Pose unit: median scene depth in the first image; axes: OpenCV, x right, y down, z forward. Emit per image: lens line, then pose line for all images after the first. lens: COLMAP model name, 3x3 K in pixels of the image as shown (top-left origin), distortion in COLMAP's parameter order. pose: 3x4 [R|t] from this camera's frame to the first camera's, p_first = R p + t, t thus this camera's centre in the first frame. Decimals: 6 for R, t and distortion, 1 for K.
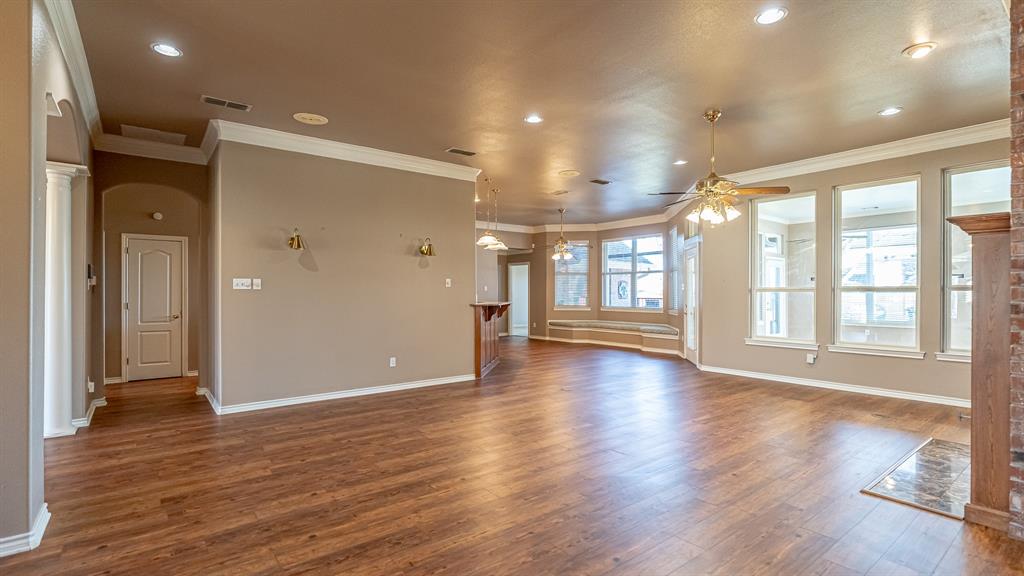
lens RADIAL K [[472.6, 0, 504.5], [0, 472.6, 292.9], [0, 0, 1]] dist [-0.012140, 0.001641]
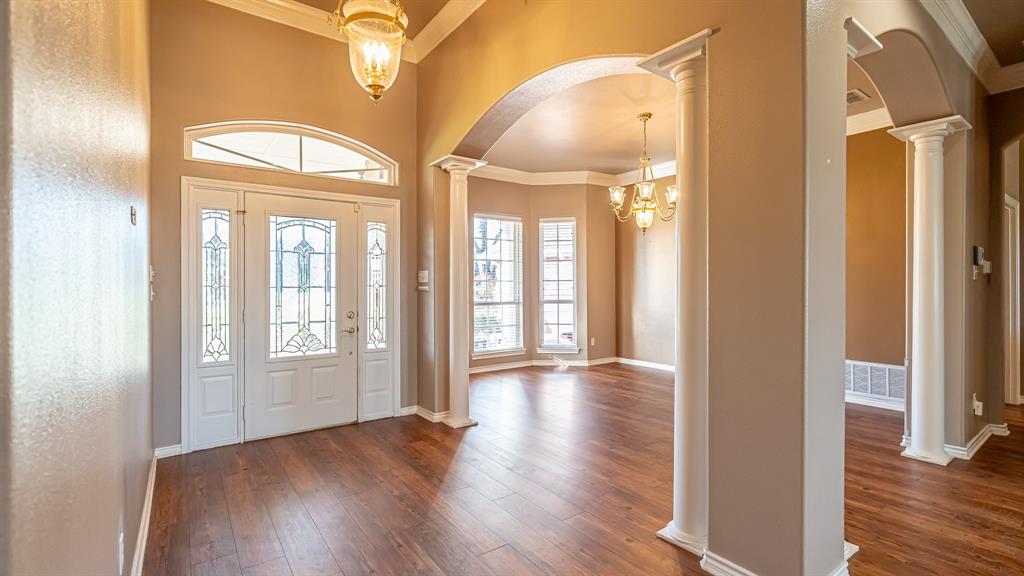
lens RADIAL K [[472.6, 0, 518.4], [0, 472.6, 286.6], [0, 0, 1]] dist [-0.012140, 0.001641]
pose [[-0.009497, 0.004129, -0.999946, -0.129852], [0.005629, 0.999976, 0.004076, -0.002808], [0.999939, -0.005590, -0.009520, 0.284840]]
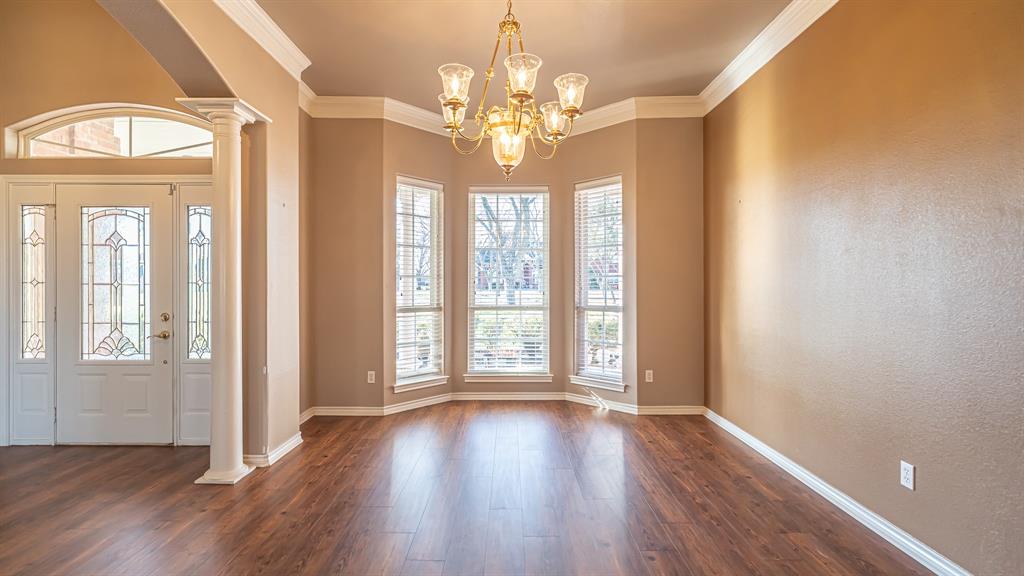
lens RADIAL K [[472.6, 0, 511.0], [0, 472.6, 285.6], [0, 0, 1]] dist [-0.012140, 0.001641]
pose [[-0.600991, 0.002235, -0.799253, -0.221423], [0.002537, 0.999996, 0.000889, -0.001910], [0.799252, -0.001494, -0.600994, 0.368724]]
